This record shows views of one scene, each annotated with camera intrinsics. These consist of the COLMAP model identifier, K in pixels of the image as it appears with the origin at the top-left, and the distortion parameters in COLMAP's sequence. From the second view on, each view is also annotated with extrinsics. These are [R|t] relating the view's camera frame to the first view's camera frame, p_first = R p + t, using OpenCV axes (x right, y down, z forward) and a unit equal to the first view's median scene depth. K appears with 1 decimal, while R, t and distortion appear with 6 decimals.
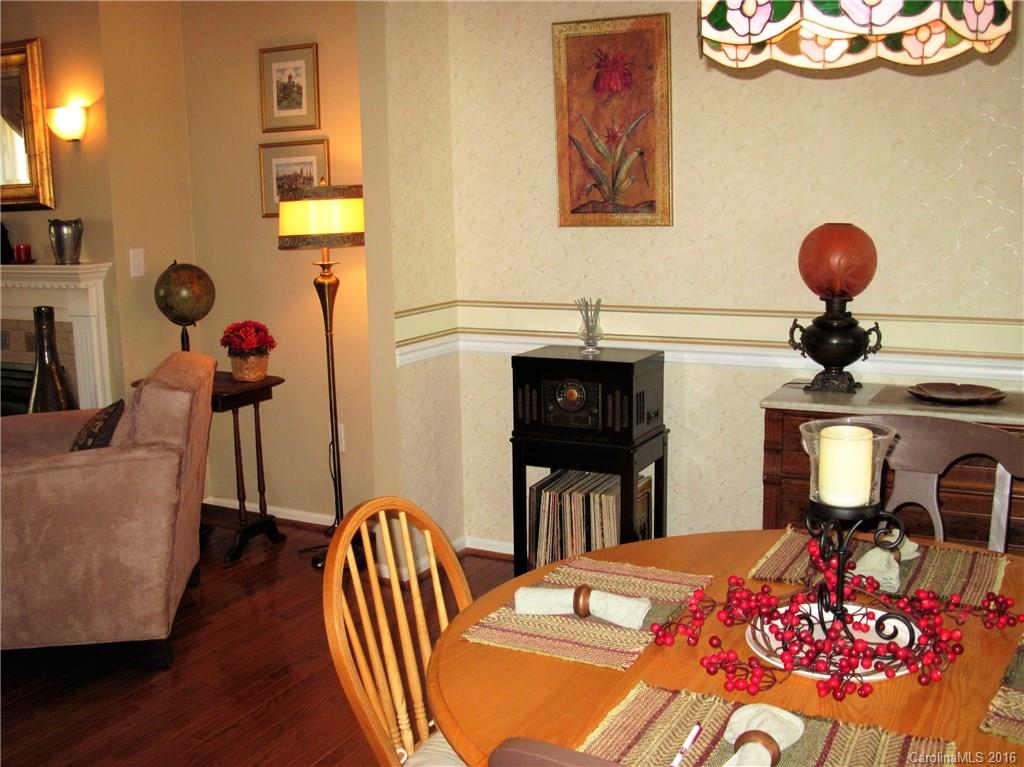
lens RADIAL K [[1115.6, 0, 510.7], [0, 1115.6, 403.4], [0, 0, 1]] dist [-0.208181, 0.217869]
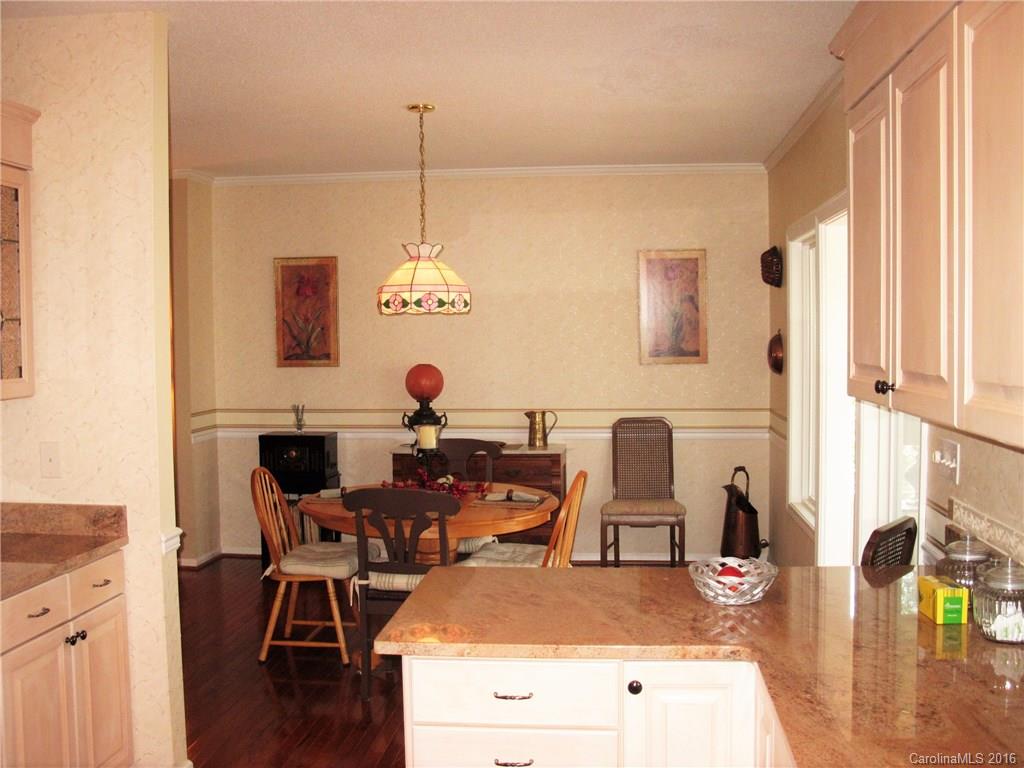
lens RADIAL K [[1115.6, 0, 510.7], [0, 1115.6, 403.9], [0, 0, 1]] dist [-0.208181, 0.217869]
pose [[0.936240, -0.009105, 0.351244, -0.219072], [0.052041, 0.992232, -0.112995, 0.118309], [-0.347487, 0.124070, 0.929440, -0.765596]]
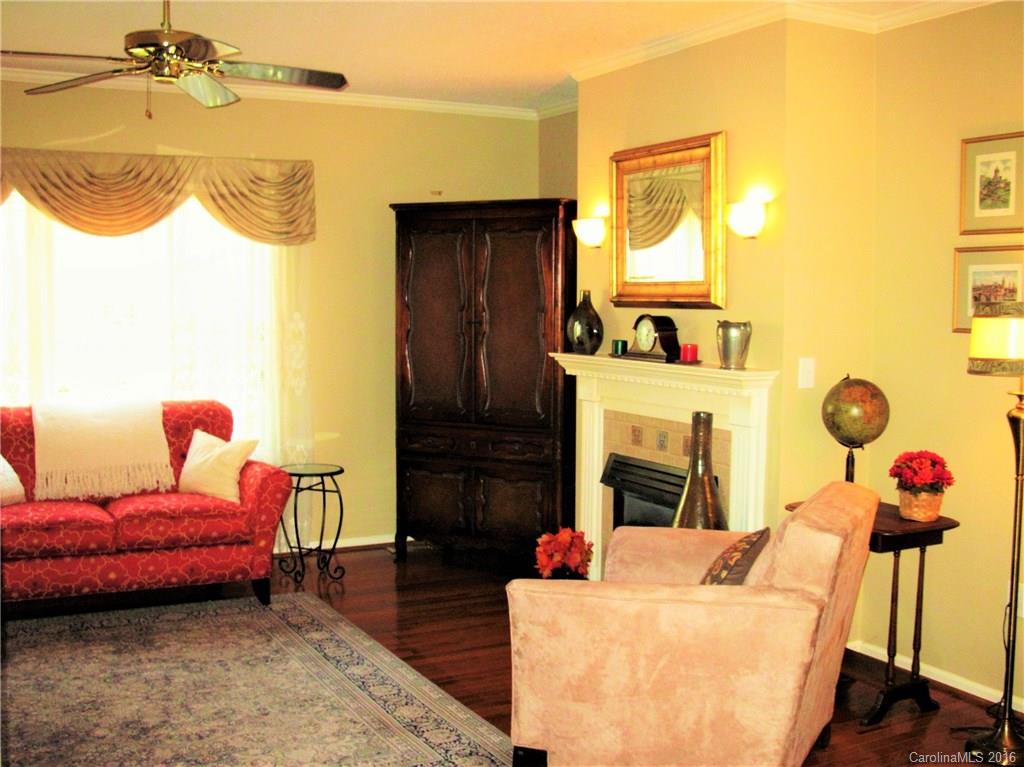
lens RADIAL K [[1115.6, 0, 510.7], [0, 1115.6, 403.4], [0, 0, 1]] dist [-0.208181, 0.217869]
pose [[0.817413, 0.078364, -0.570697, -0.020296], [-0.126115, 0.991015, -0.044555, -0.034187], [0.562078, 0.108393, 0.819951, 0.118276]]
